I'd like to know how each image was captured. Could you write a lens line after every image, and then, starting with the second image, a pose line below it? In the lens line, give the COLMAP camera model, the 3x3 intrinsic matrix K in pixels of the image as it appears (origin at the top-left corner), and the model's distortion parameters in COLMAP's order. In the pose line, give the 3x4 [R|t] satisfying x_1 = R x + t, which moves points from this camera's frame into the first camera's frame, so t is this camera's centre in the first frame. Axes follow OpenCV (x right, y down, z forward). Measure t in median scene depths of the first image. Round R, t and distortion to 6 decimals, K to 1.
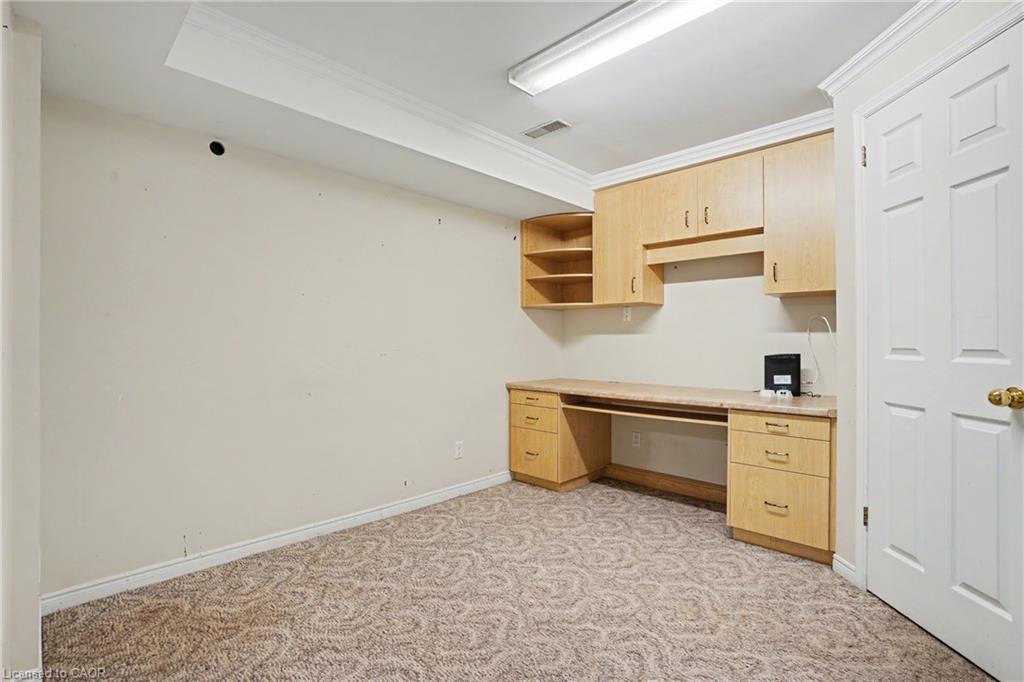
lens RADIAL K [[493.2, 0, 512.0], [0, 493.2, 341.0], [0, 0, 1]] dist [-0.002013, 0.001074]
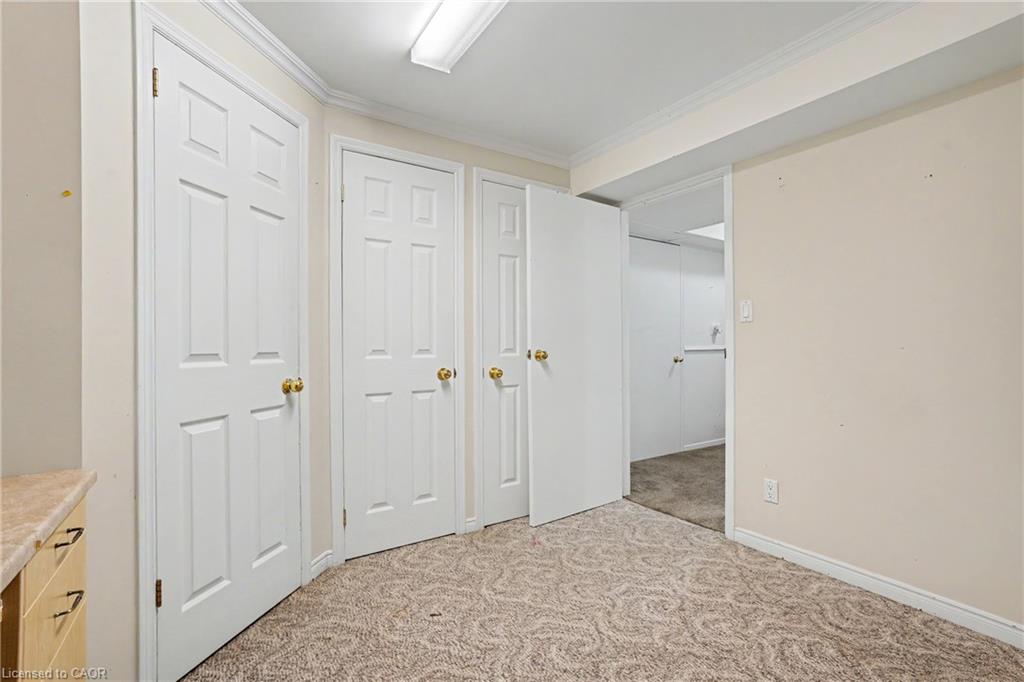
lens RADIAL K [[493.2, 0, 512.0], [0, 493.2, 341.0], [0, 0, 1]] dist [-0.002013, 0.001074]
pose [[-0.973850, -0.000364, 0.227190, 0.068995], [-0.001401, 0.999989, -0.004401, -0.005027], [-0.227186, -0.004604, -0.973841, 1.800666]]
